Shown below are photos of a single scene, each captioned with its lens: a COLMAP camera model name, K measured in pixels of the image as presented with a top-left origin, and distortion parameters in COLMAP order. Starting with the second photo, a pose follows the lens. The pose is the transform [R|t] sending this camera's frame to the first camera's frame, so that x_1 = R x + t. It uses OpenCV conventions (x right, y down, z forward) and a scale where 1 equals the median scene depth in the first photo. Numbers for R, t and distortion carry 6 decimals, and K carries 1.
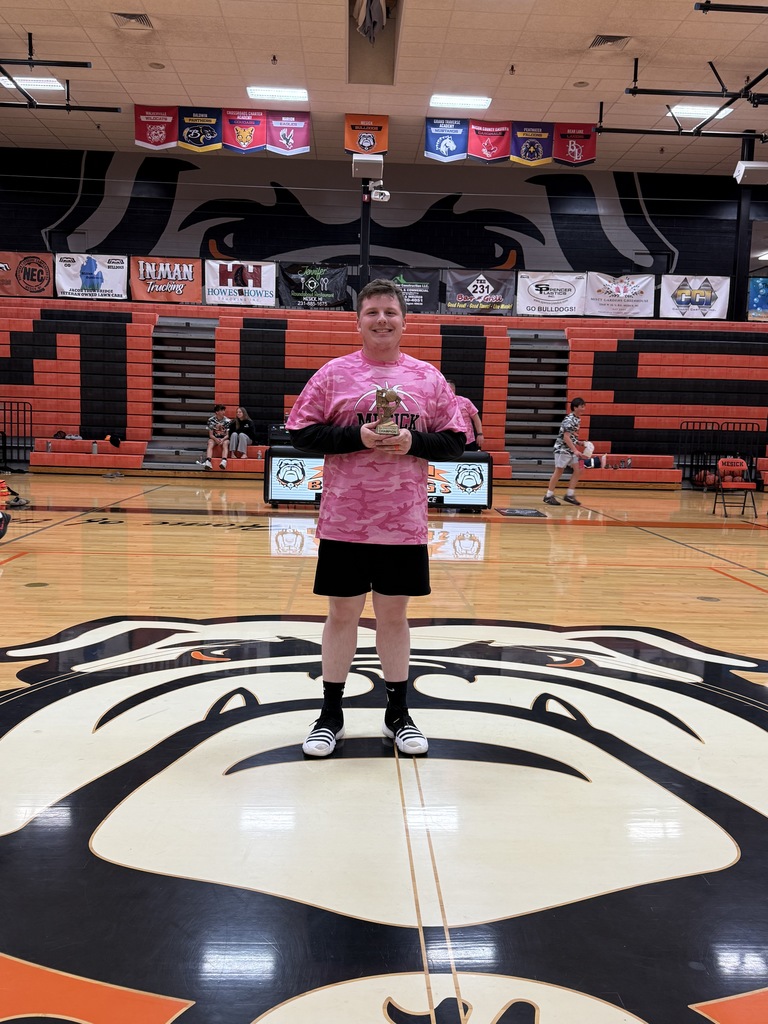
lens RADIAL K [[881.1, 0, 384.0], [0, 881.1, 515.1], [0, 0, 1]] dist [0.020670, 0.001153]
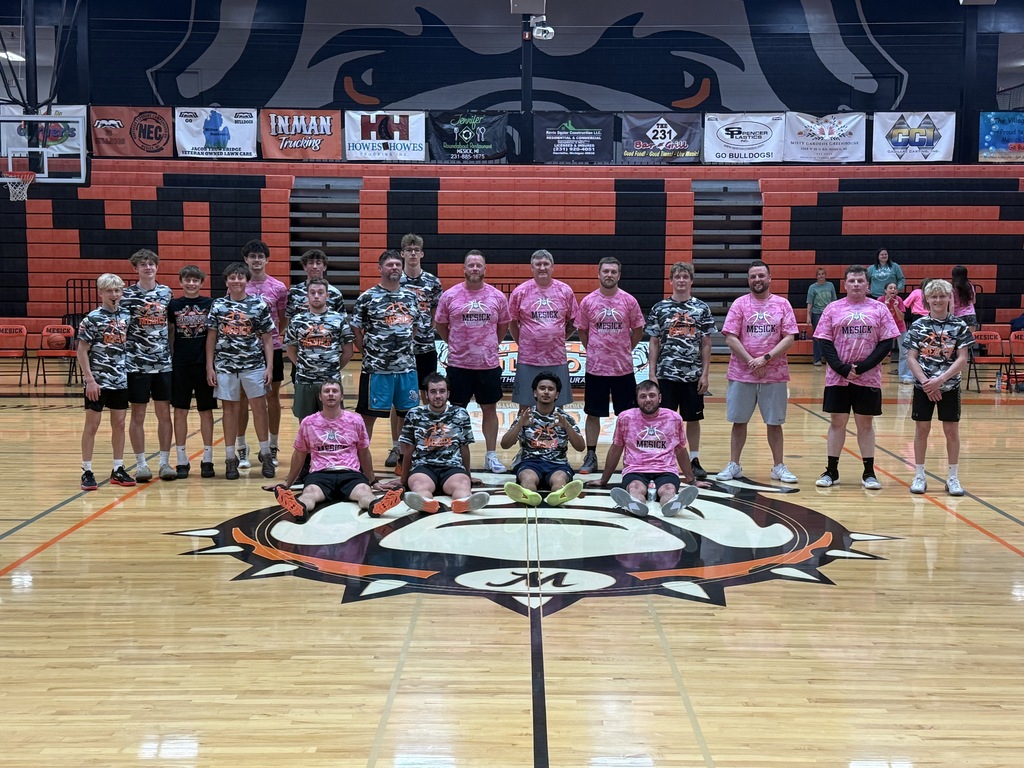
lens RADIAL K [[1265.0, 0, 511.1], [0, 1265.0, 385.2], [0, 0, 1]] dist [-0.008189, 0.000000]
pose [[0.998732, -0.018760, -0.046727, 0.015487], [0.018136, 0.999741, -0.013731, 0.003118], [0.046972, 0.012866, 0.998813, -0.238734]]
